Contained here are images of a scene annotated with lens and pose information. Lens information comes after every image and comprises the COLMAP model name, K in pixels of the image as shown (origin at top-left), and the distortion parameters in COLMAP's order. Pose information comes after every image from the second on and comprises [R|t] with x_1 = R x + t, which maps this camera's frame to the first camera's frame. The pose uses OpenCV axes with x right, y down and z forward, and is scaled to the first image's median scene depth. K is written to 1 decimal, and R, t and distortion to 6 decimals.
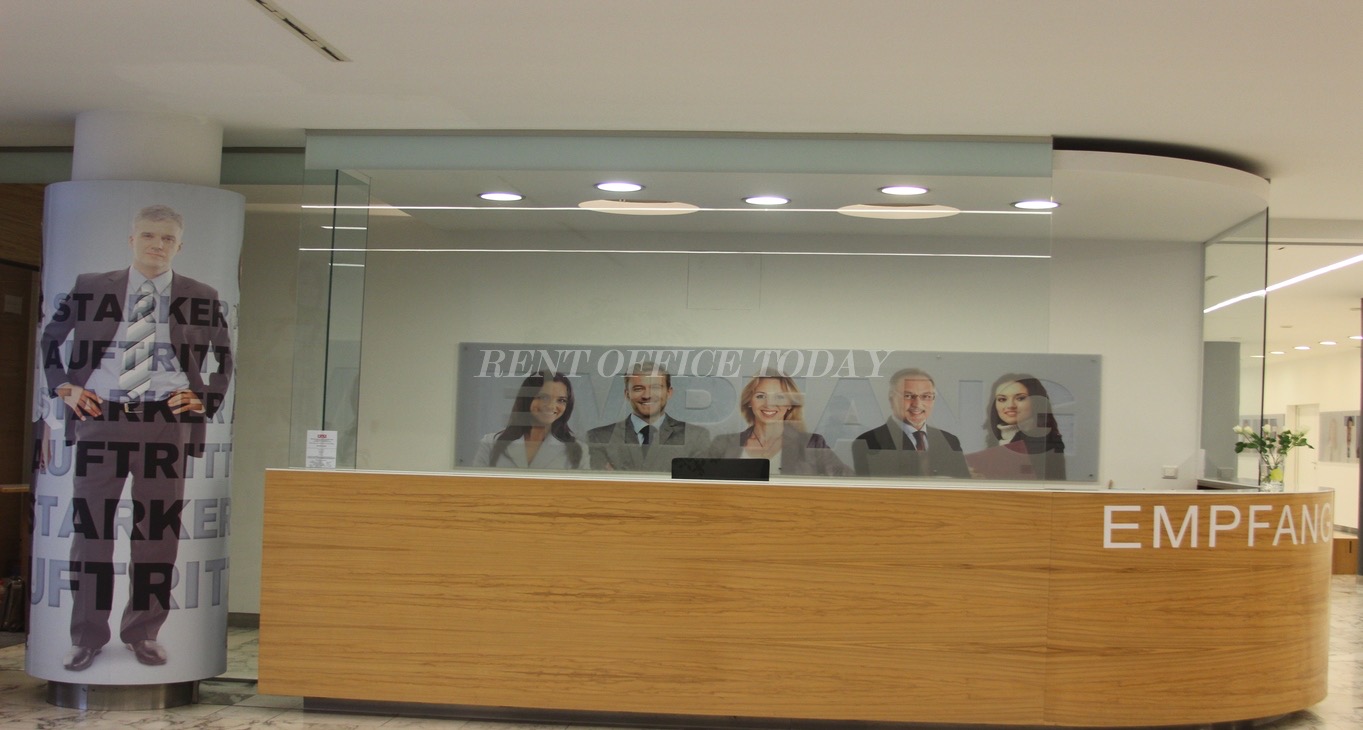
lens RADIAL K [[1721.6, 0, 681.5], [0, 1721.6, 365.0], [0, 0, 1]] dist [-0.156574, 0.033812]
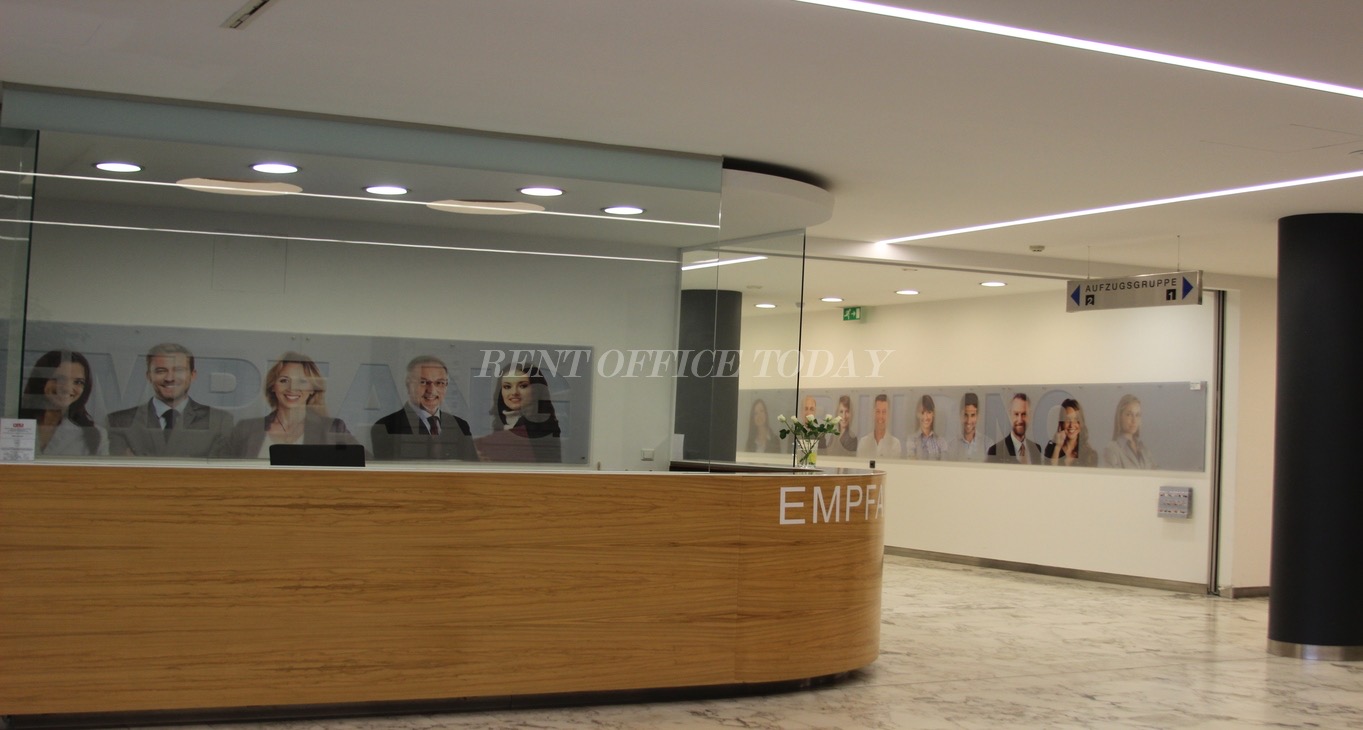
lens RADIAL K [[1745.2, 0, 681.5], [0, 1745.2, 365.0], [0, 0, 1]] dist [-0.130806, 0.041556]
pose [[0.841488, 0.017043, 0.540007, -0.428540], [-0.025738, 0.999632, 0.008558, -0.007303], [-0.539663, -0.021100, 0.841617, 0.053777]]
